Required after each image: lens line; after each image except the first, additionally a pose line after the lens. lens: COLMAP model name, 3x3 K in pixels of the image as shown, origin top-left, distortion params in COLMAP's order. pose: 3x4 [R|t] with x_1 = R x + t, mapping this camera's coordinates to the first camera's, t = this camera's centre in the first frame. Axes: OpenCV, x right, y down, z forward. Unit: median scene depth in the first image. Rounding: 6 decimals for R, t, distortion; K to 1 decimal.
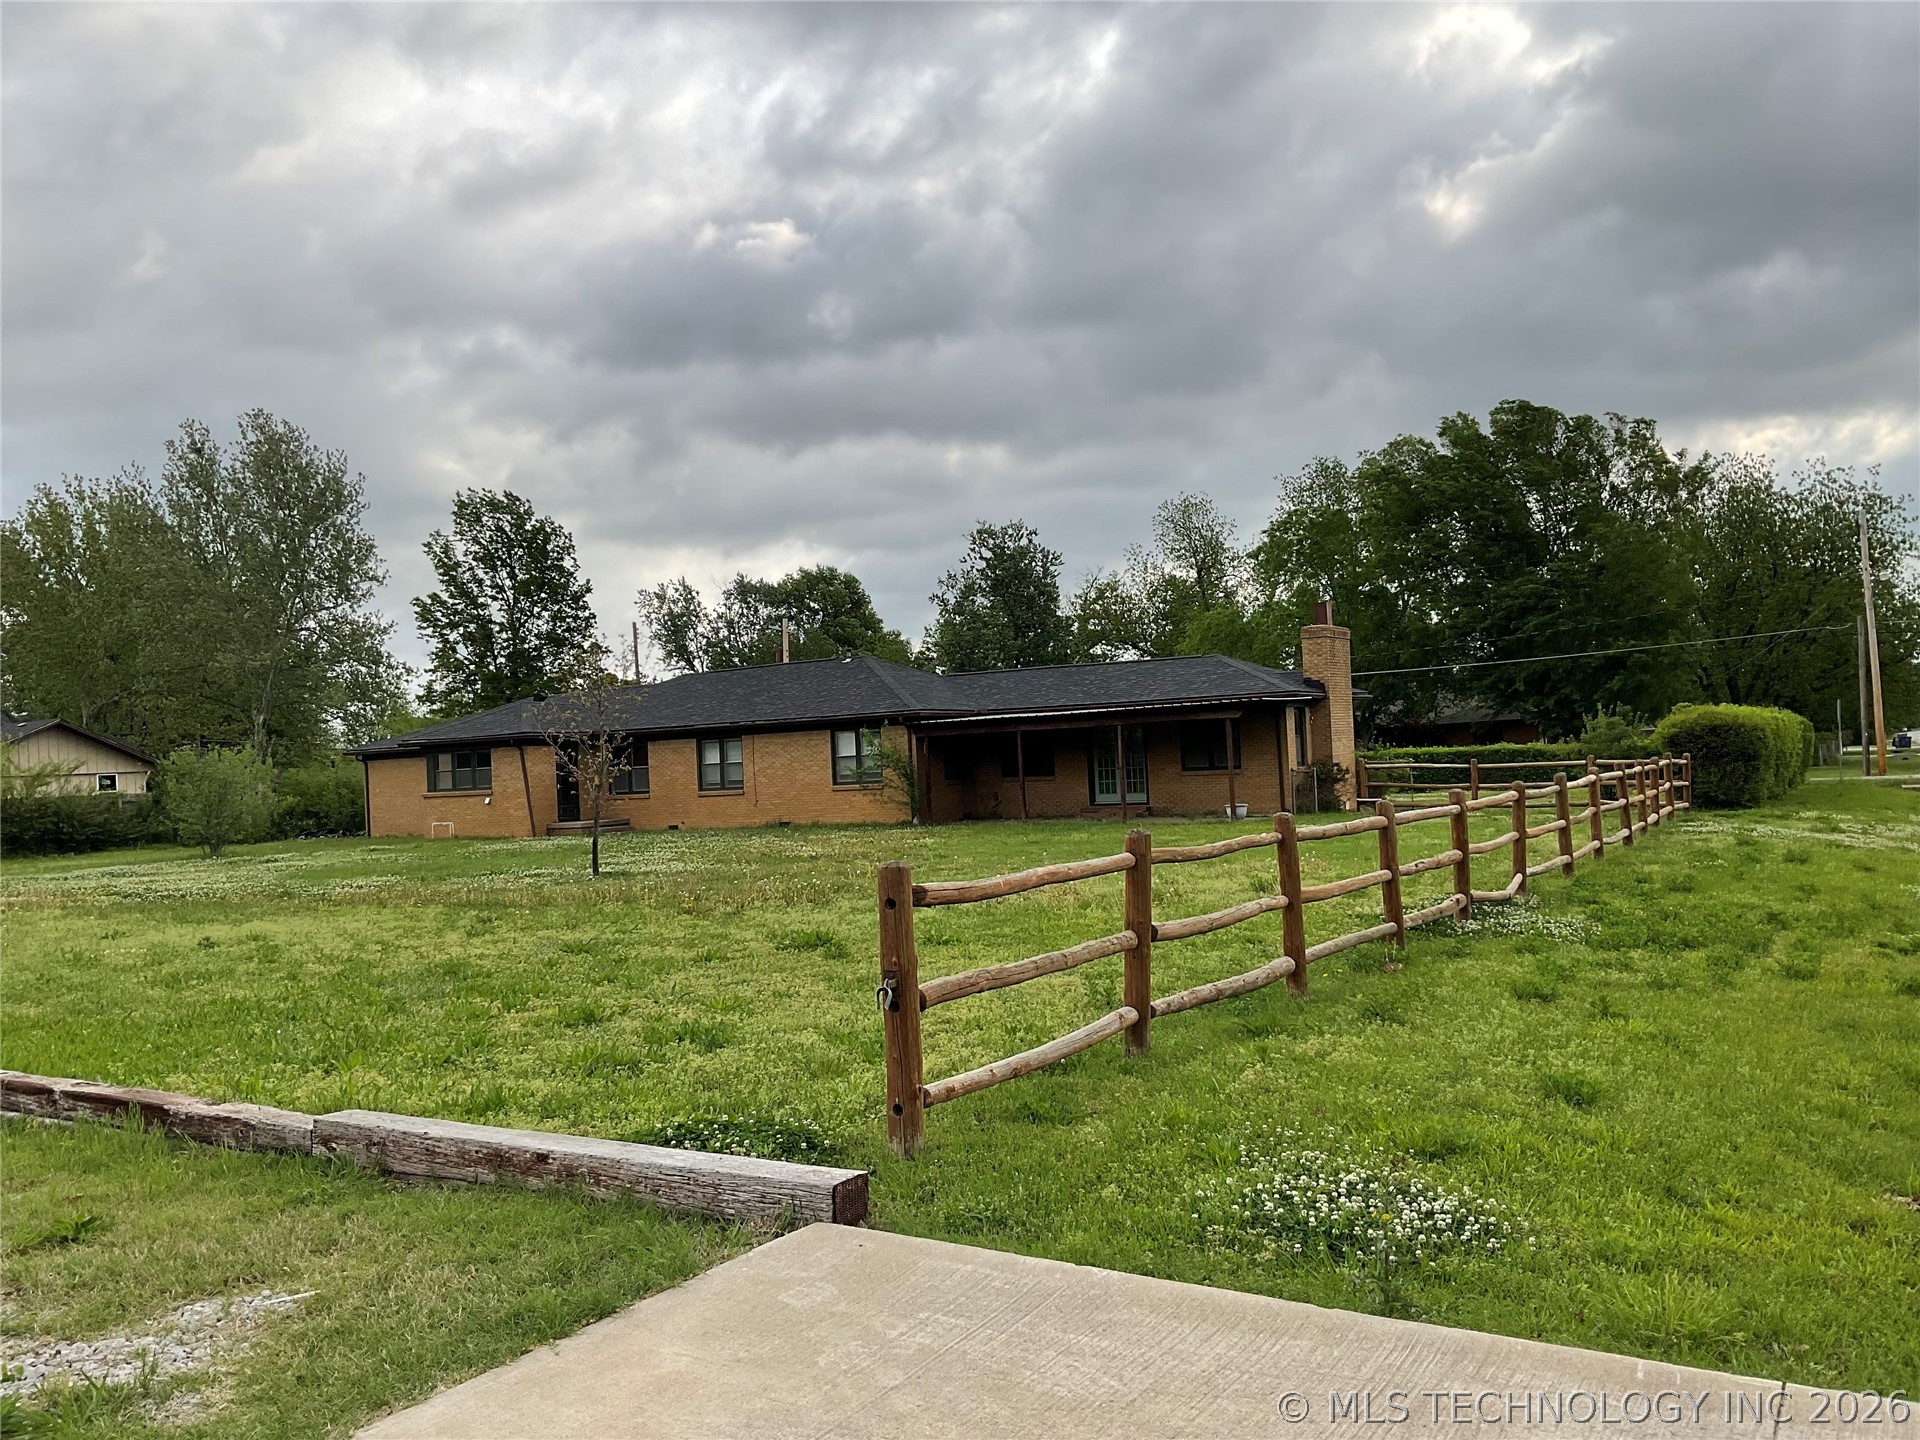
lens RADIAL K [[1598.0, 0, 960.0], [0, 1598.0, 720.0], [0, 0, 1]] dist [0.338817, -0.835108]
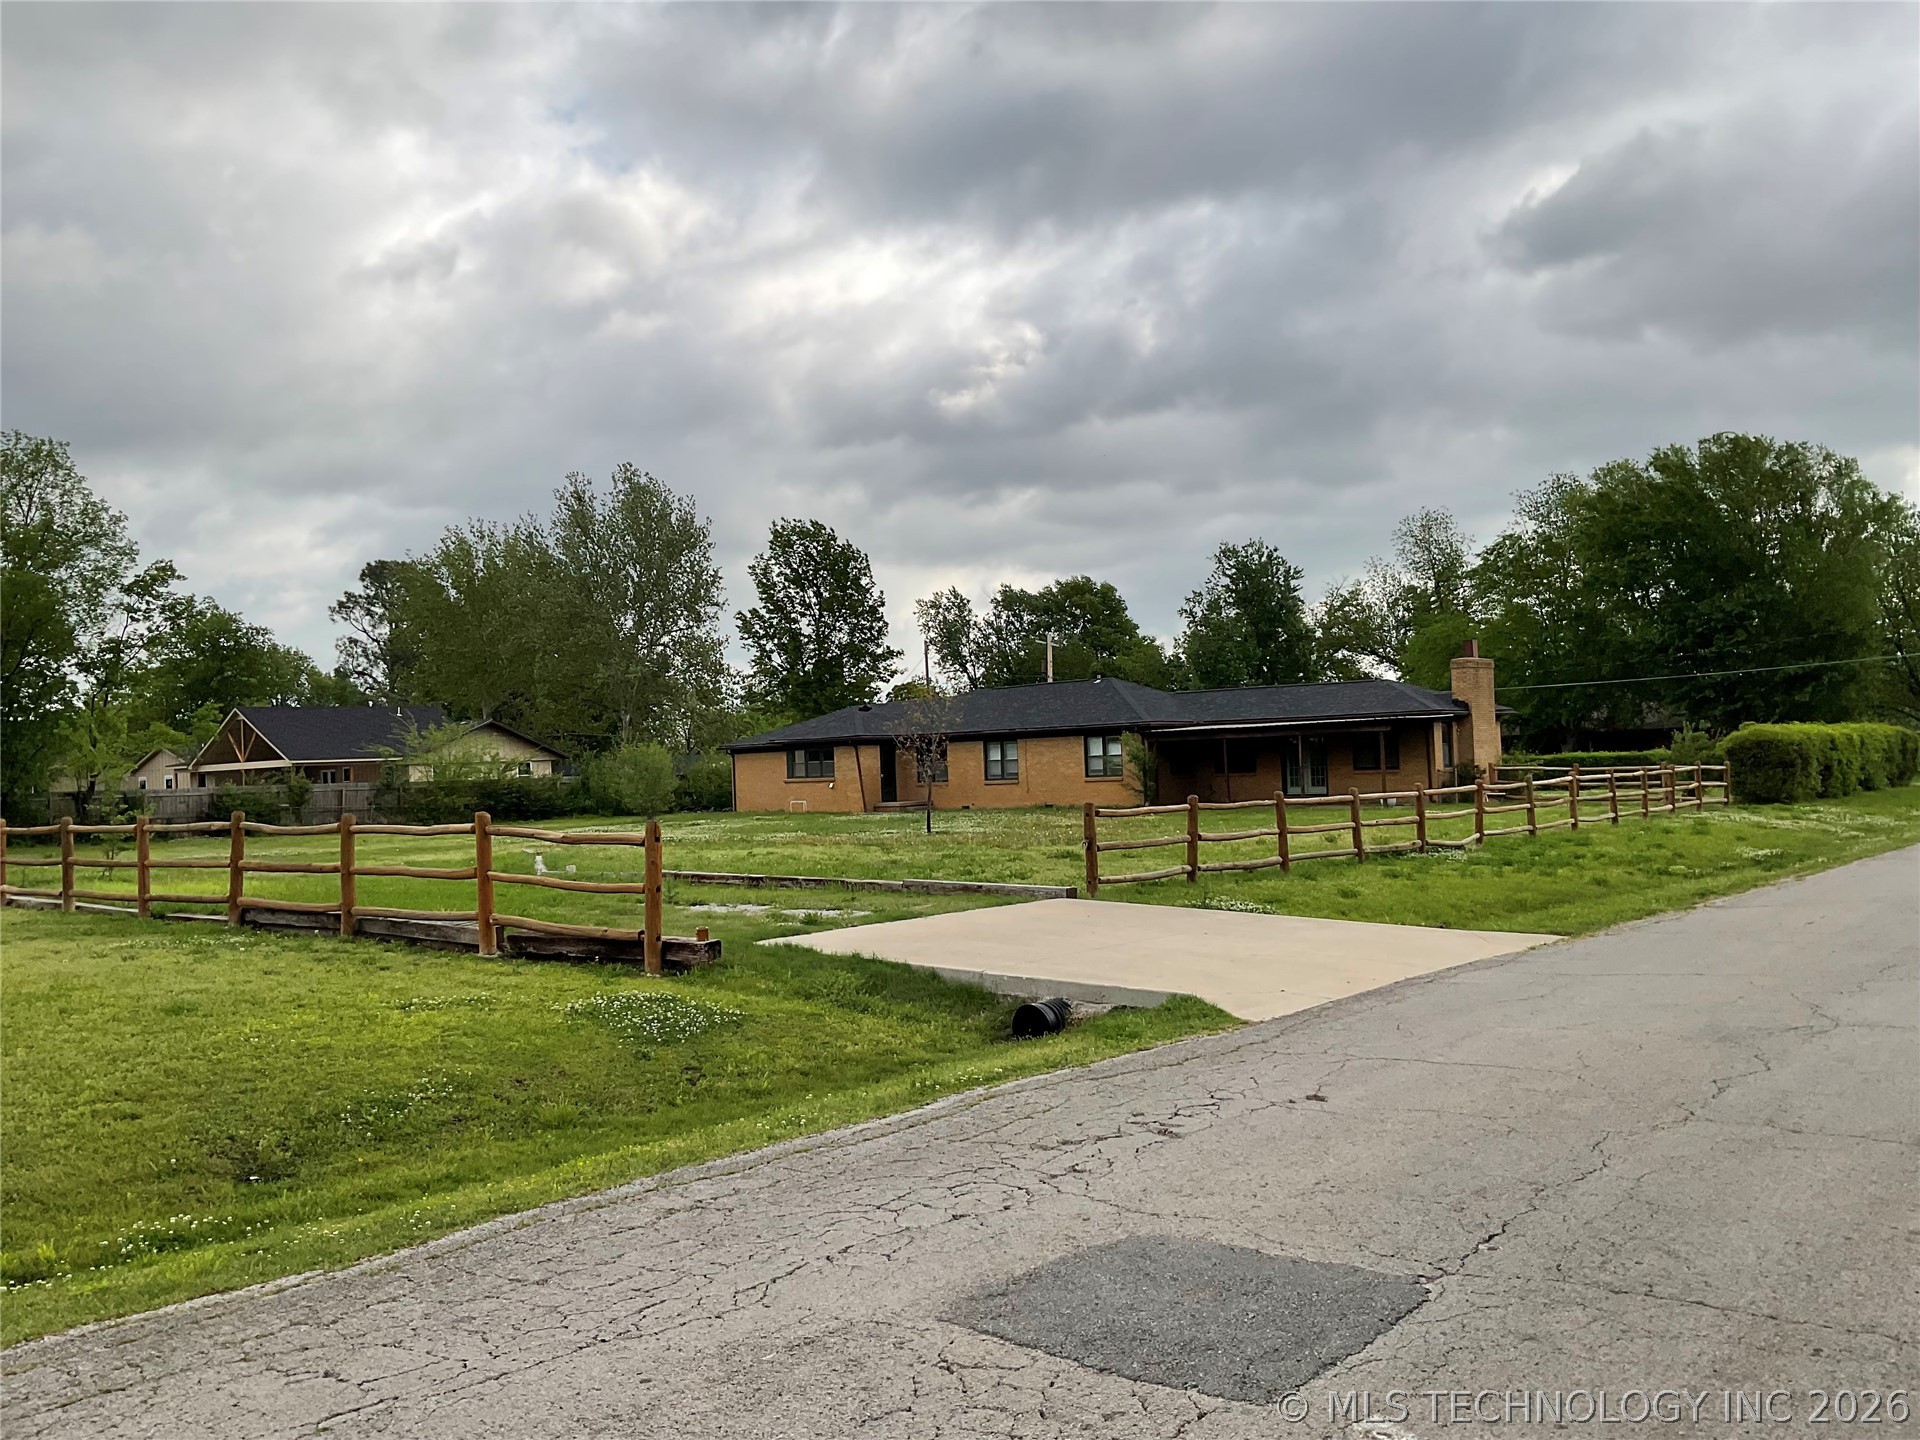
lens RADIAL K [[1583.5, 0, 960.0], [0, 1583.5, 720.0], [0, 0, 1]] dist [0.141755, -0.231296]
pose [[0.986722, 0.006408, -0.162290, 0.012845], [-0.005854, 0.999975, 0.003888, -0.004786], [0.162311, -0.002886, 0.986735, -0.128933]]
